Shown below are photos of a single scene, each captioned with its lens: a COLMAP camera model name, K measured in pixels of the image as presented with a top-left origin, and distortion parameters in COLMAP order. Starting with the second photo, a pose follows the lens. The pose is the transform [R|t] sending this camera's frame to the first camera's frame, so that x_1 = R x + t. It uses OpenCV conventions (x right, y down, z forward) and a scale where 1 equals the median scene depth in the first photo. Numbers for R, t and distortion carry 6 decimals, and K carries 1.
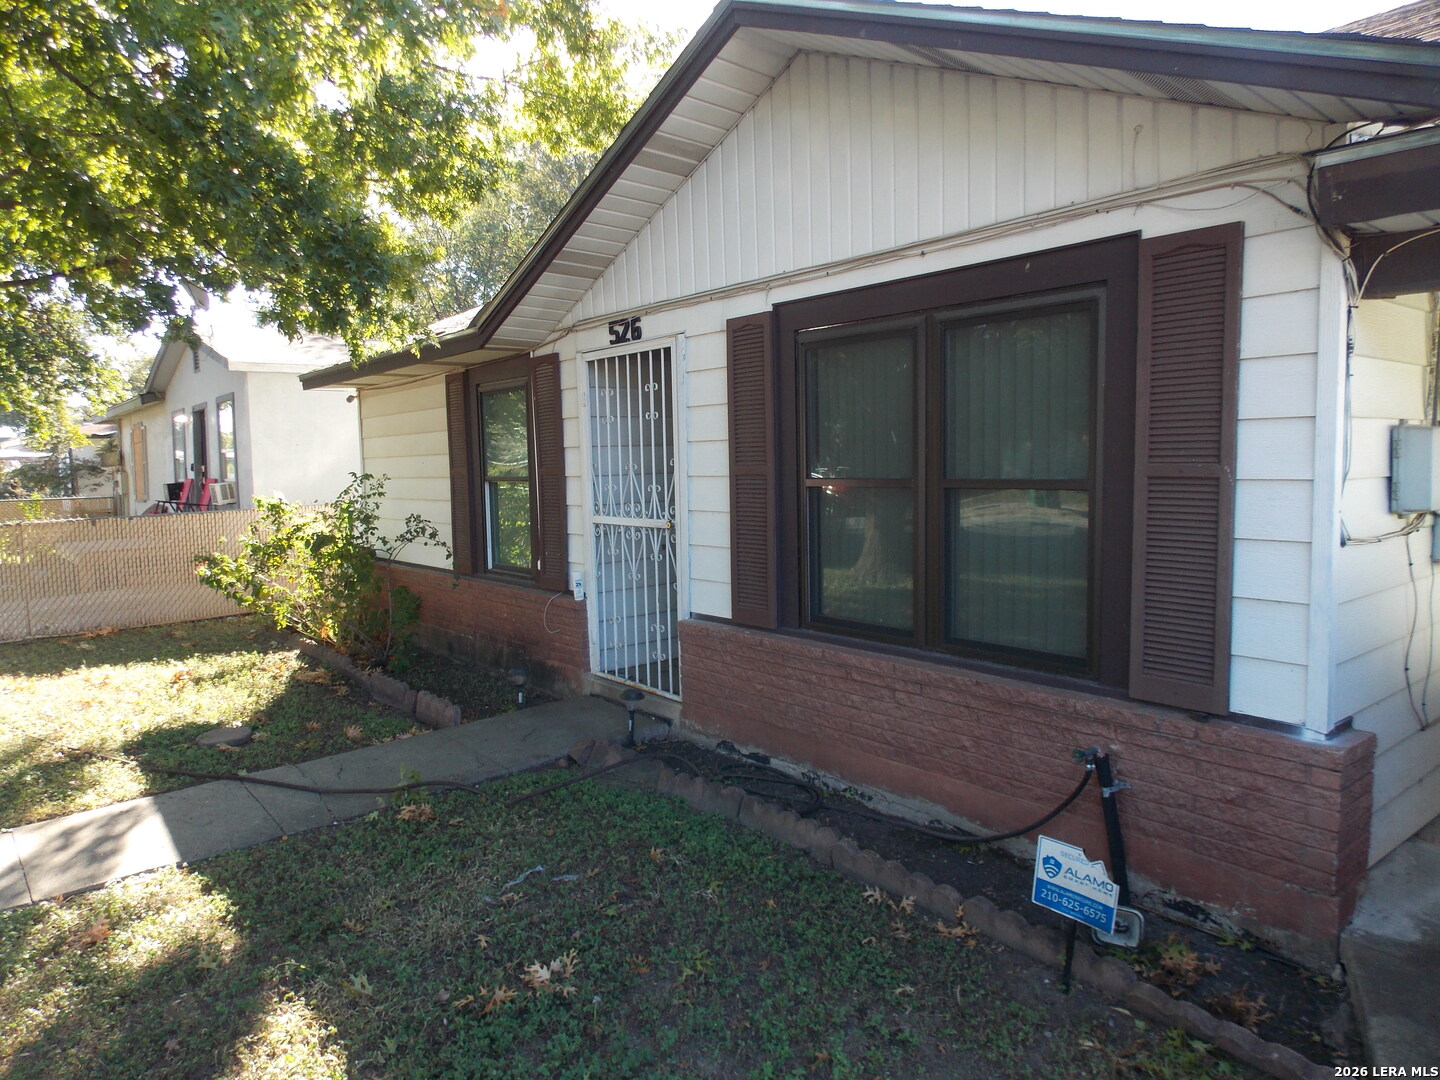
lens RADIAL K [[954.8, 0, 717.2], [0, 954.8, 541.8], [0, 0, 1]] dist [0.005482, -0.012916]
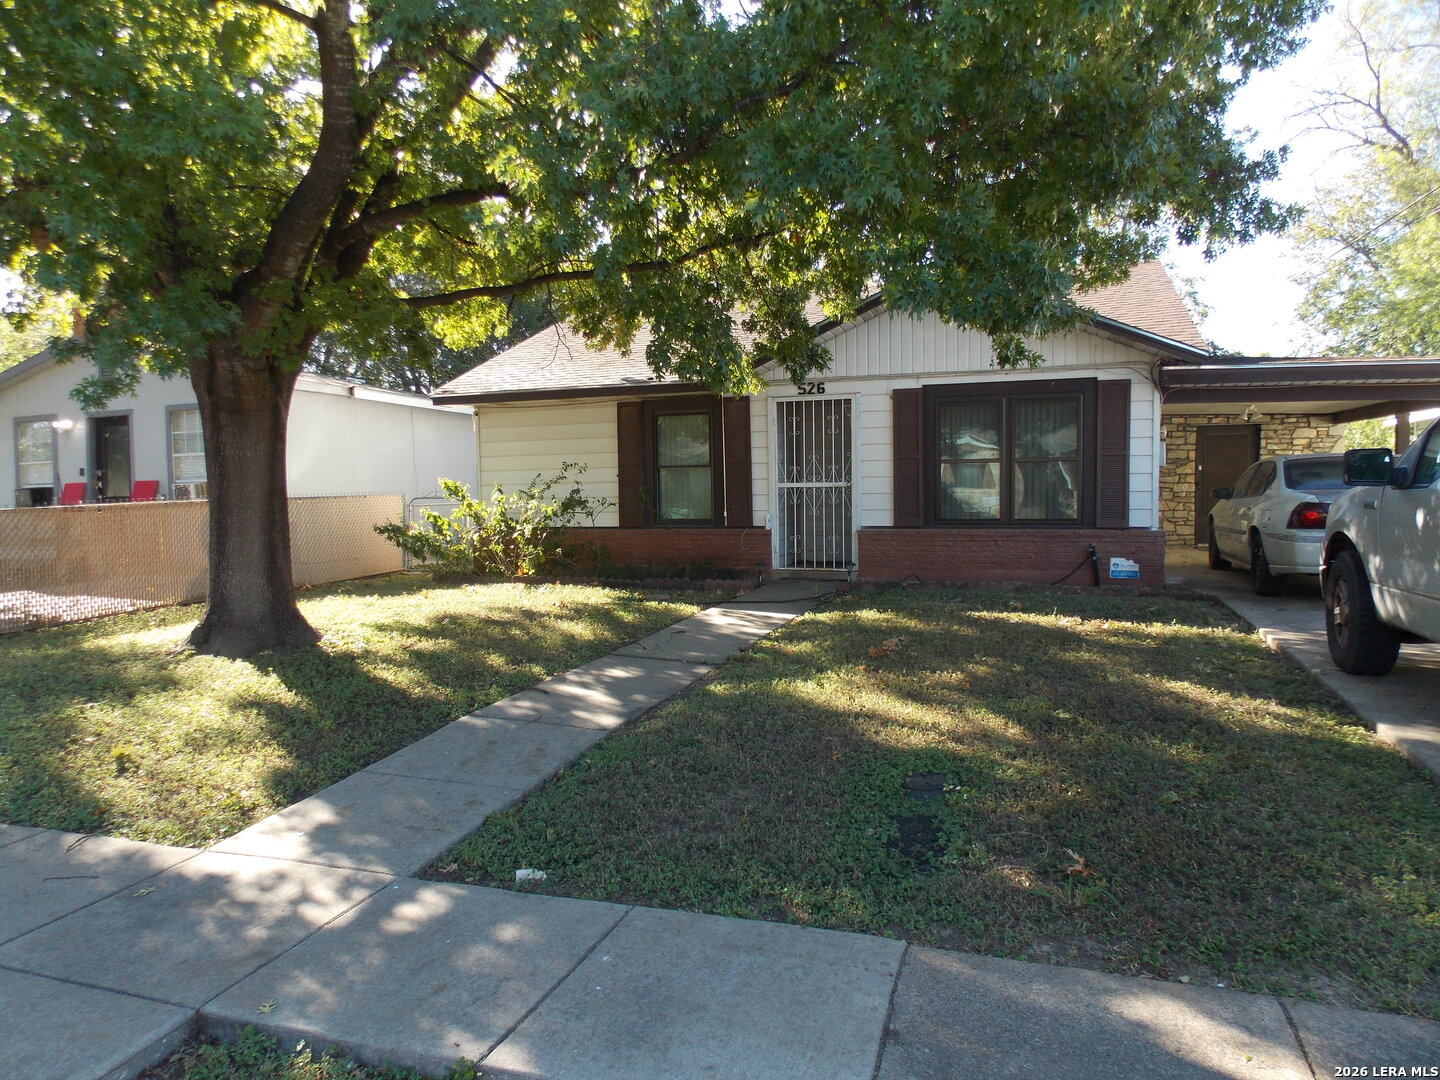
lens RADIAL K [[954.8, 0, 724.4], [0, 954.8, 538.2], [0, 0, 1]] dist [0.005482, -0.012916]
pose [[0.859741, -0.013650, 0.510548, -1.309809], [0.036729, 0.998707, -0.035148, 0.157632], [-0.509408, 0.048970, 0.859131, -0.617481]]
